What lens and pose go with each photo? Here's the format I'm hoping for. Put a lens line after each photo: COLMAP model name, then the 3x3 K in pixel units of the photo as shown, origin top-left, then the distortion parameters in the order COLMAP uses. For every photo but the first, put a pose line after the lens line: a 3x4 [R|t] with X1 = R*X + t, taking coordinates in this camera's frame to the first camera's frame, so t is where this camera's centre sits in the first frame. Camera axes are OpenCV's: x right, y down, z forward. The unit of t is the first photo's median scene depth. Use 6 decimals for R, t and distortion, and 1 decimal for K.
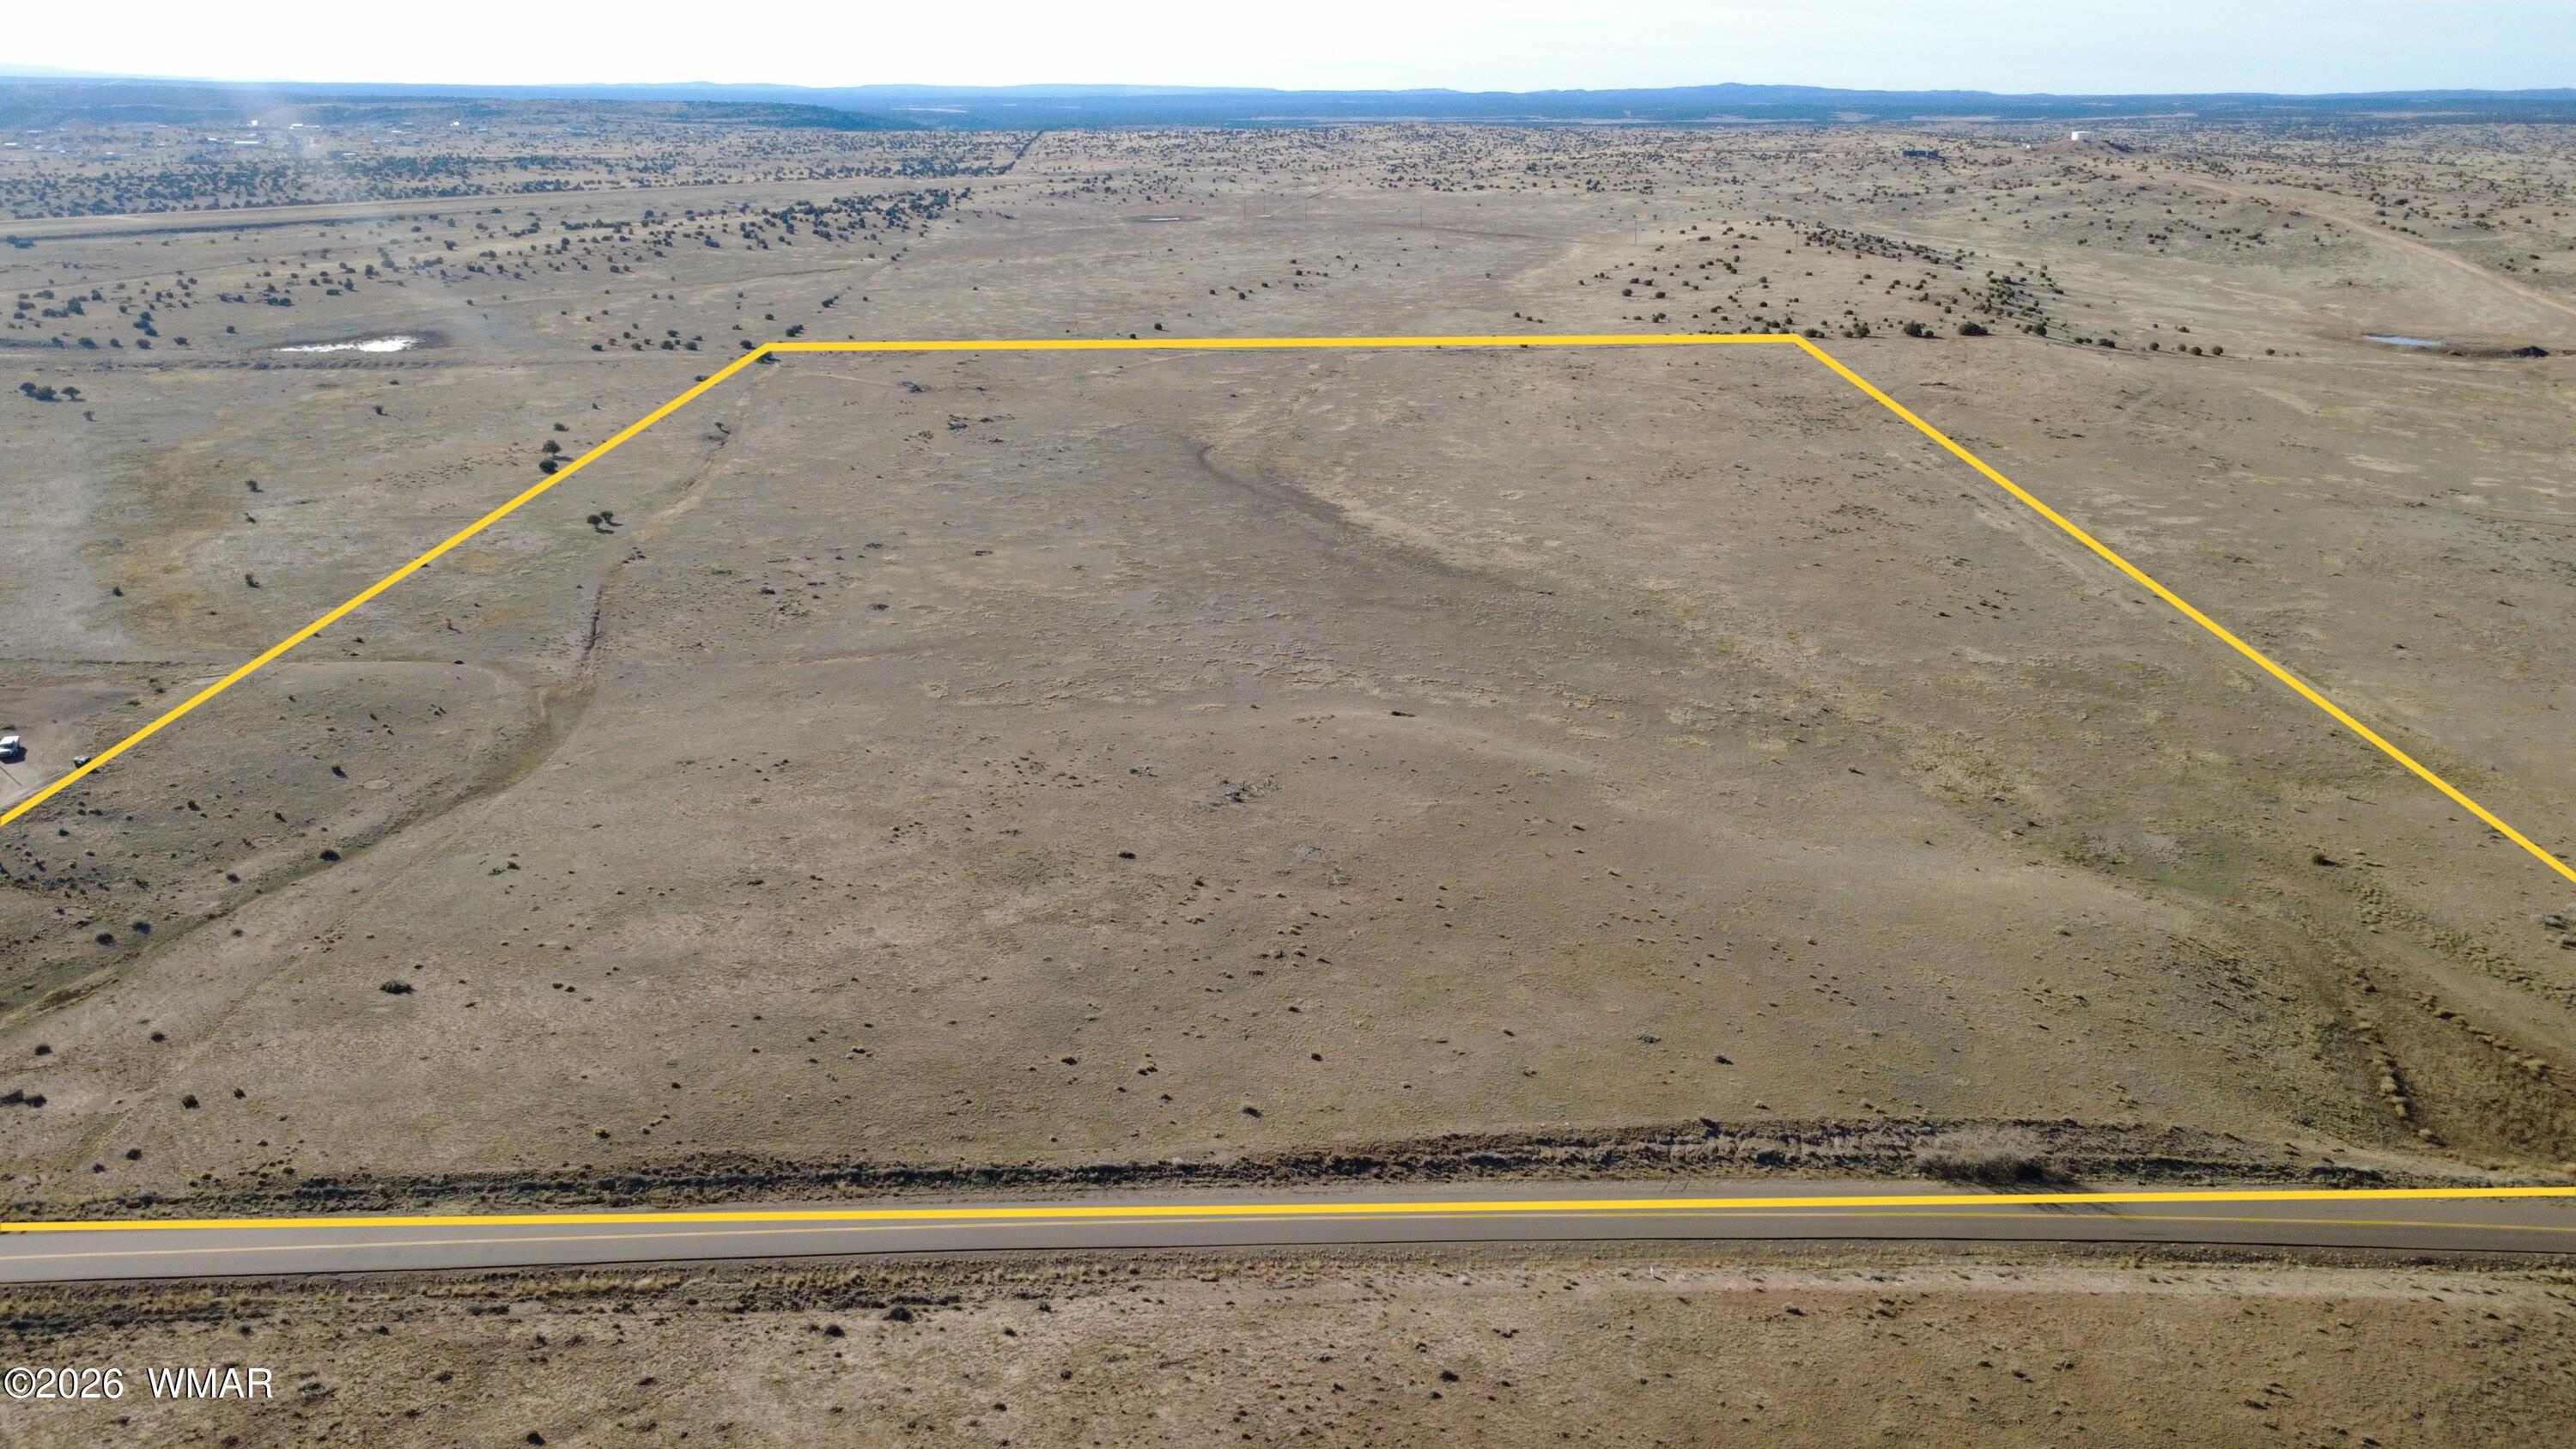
lens RADIAL K [[1998.9, 0, 1288.0], [0, 1998.9, 724.5], [0, 0, 1]] dist [0.005734, -0.004218]
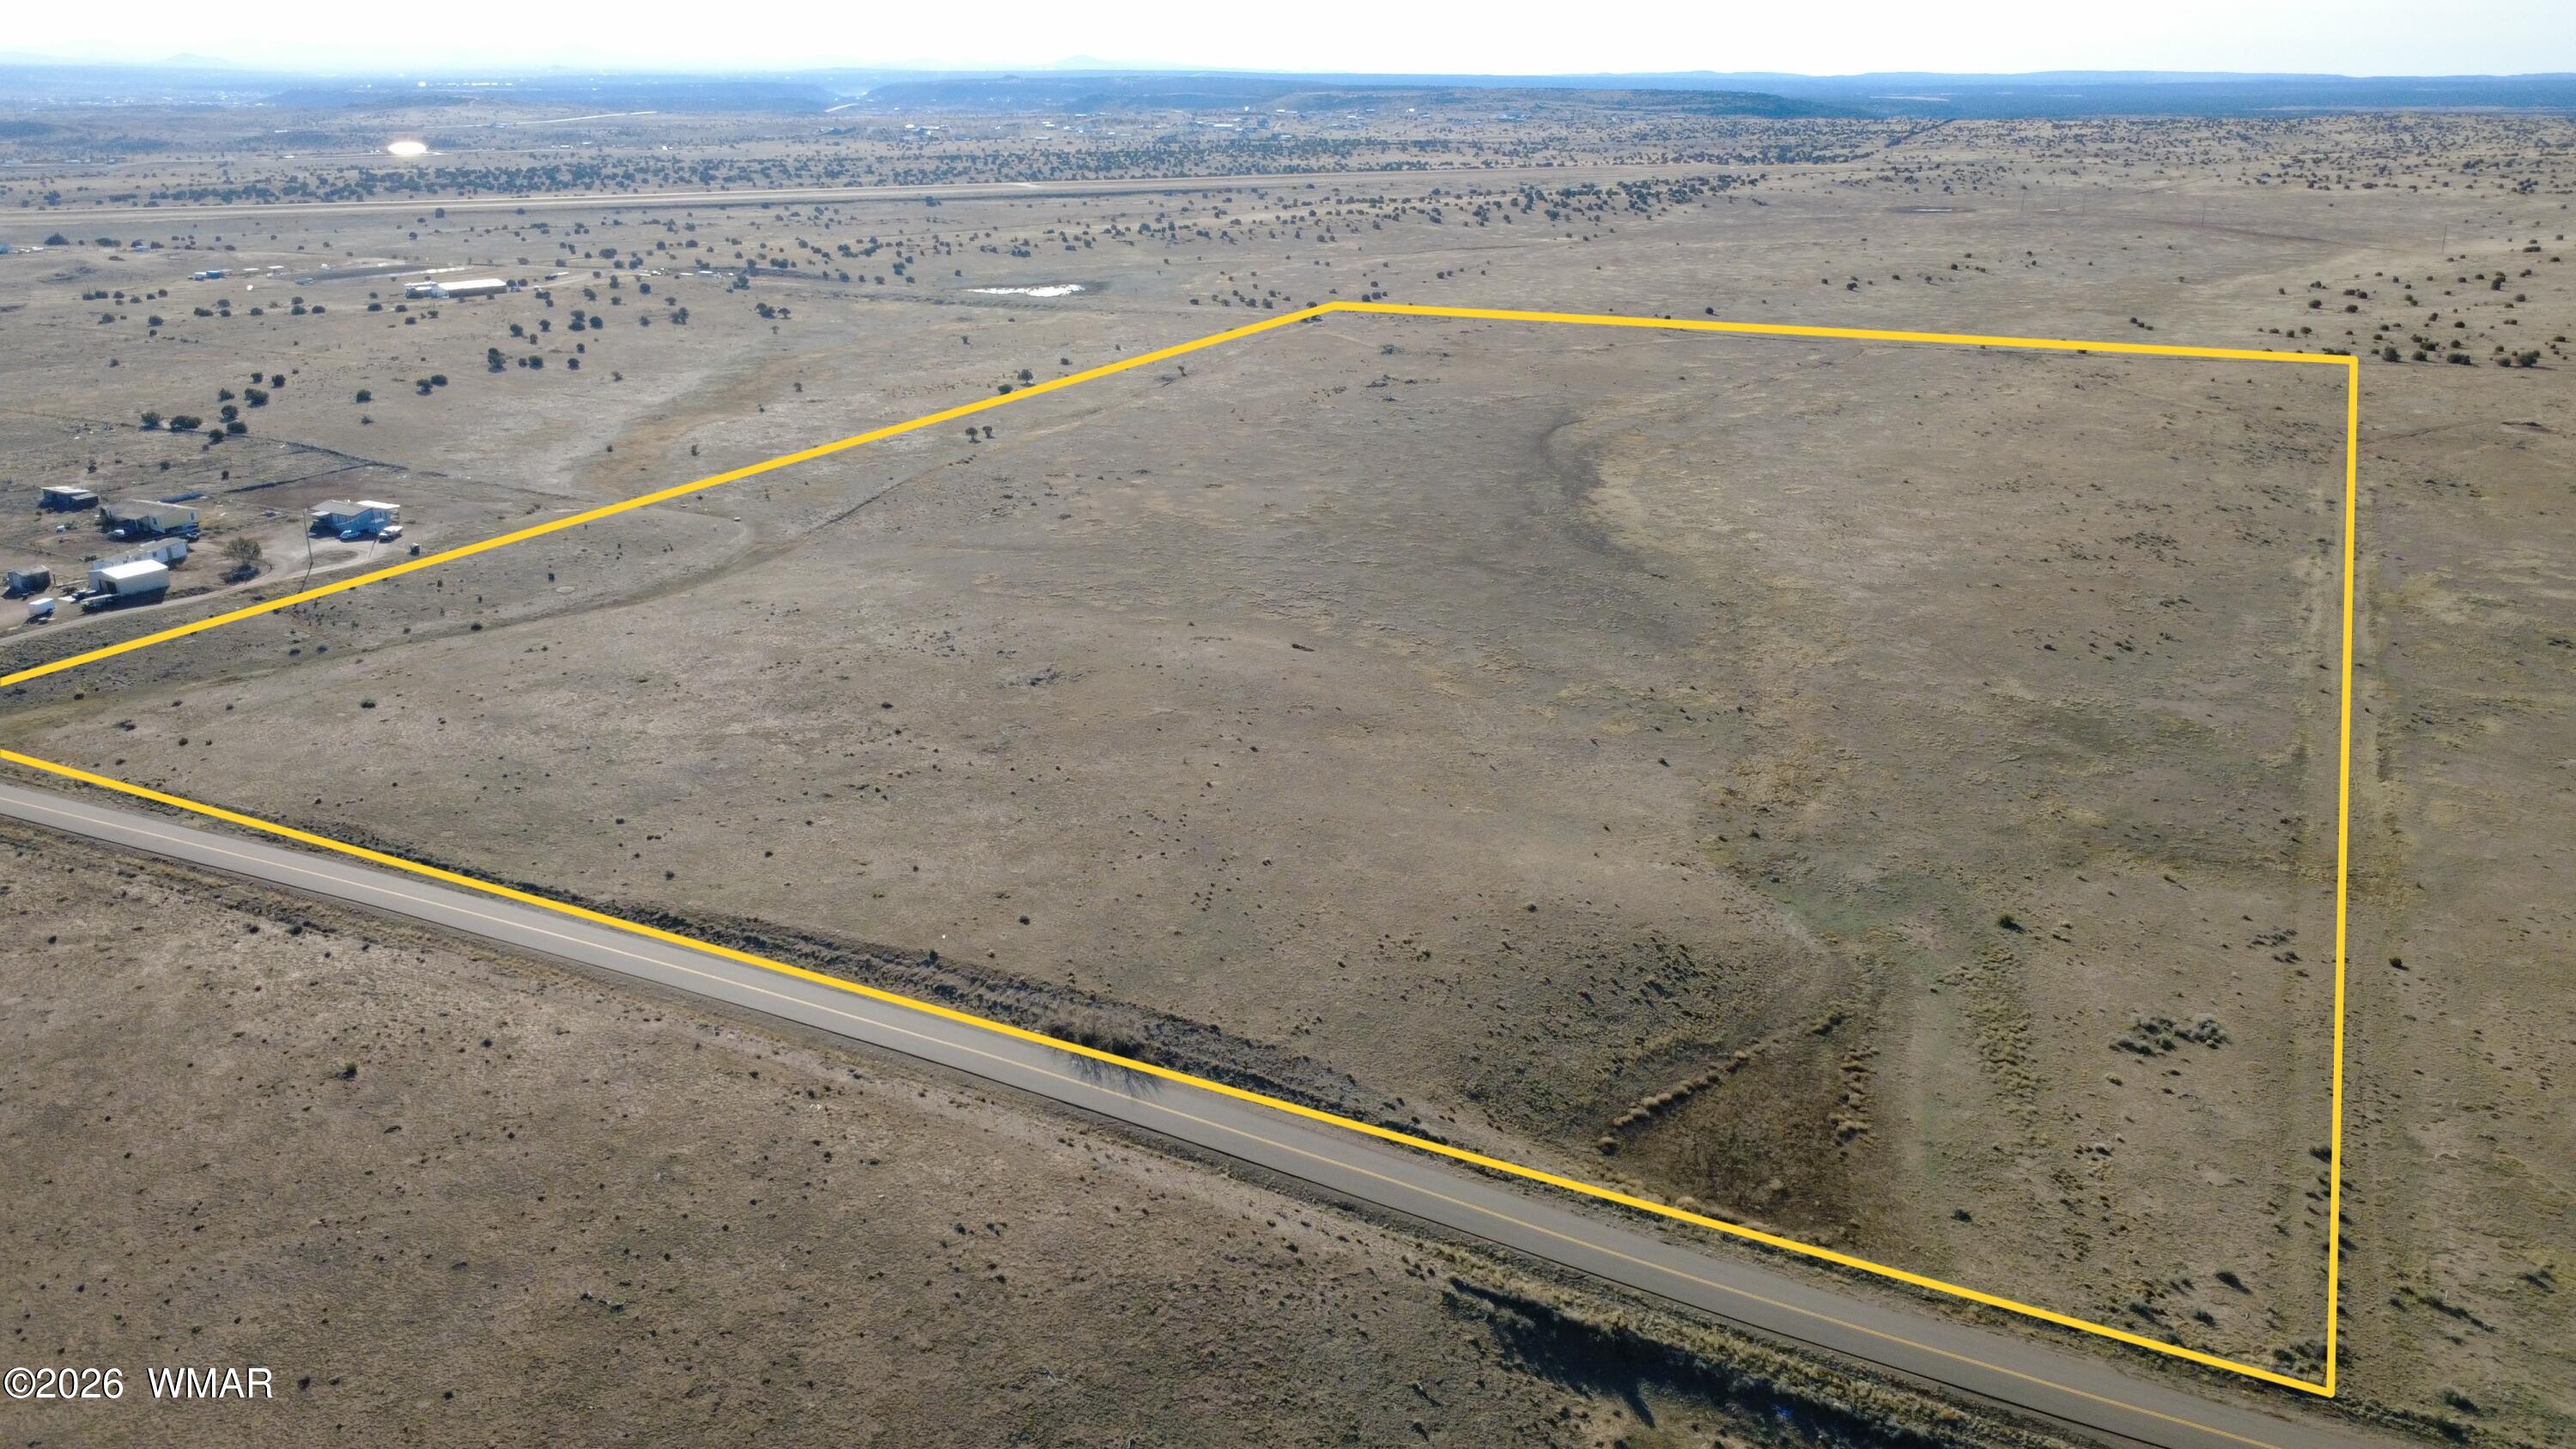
lens RADIAL K [[1998.9, 0, 1288.0], [0, 1998.9, 724.5], [0, 0, 1]] dist [0.005734, -0.004218]
pose [[0.865273, 0.151159, -0.477968, 0.317165], [-0.148741, 0.987934, 0.043168, -0.005445], [0.478726, 0.033742, 0.877316, 0.022924]]
